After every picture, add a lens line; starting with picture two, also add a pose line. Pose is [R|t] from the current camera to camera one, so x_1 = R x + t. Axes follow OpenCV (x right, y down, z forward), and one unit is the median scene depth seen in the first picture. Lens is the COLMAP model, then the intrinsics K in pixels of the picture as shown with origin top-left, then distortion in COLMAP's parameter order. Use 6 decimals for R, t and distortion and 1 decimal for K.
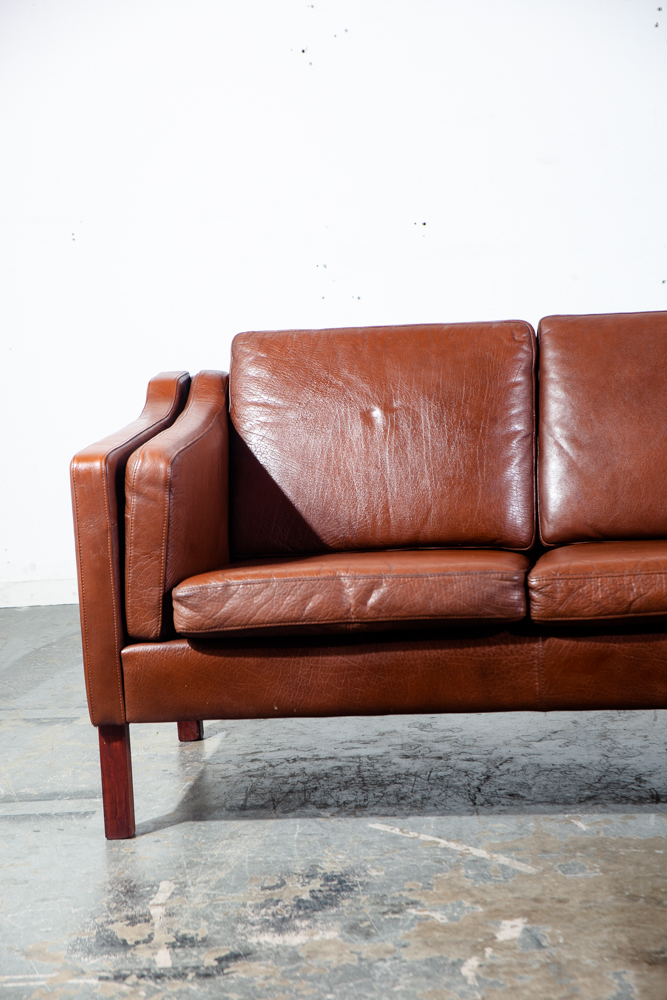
lens RADIAL K [[2433.5, 0, 333.5], [0, 2433.5, 500.0], [0, 0, 1]] dist [0.544031, 0.081670]
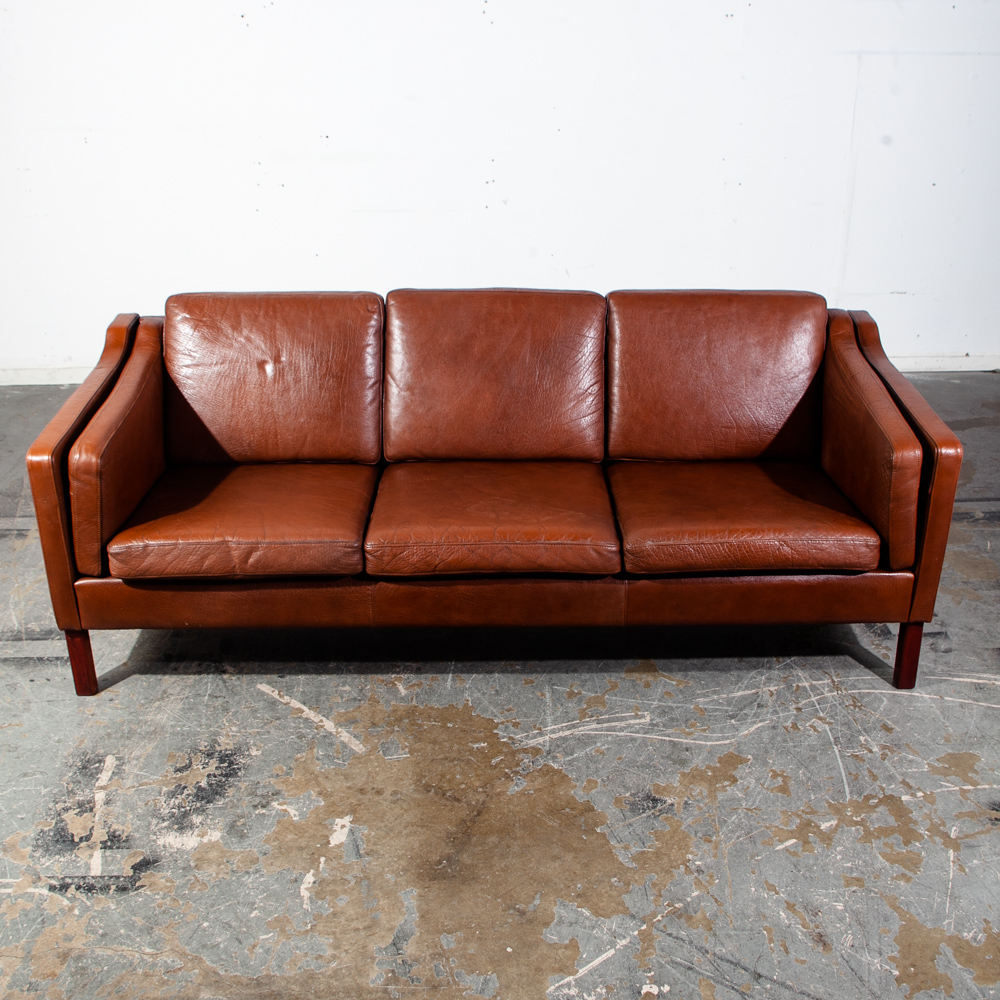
lens RADIAL K [[1328.9, 0, 500.0], [0, 1328.9, 500.0], [0, 0, 1]] dist [-0.144341, 0.114411]
pose [[0.991935, -0.005141, 0.126646, 0.060763], [-0.032615, 0.955179, 0.294228, -0.215972], [-0.122482, -0.295985, 0.947307, 0.286216]]
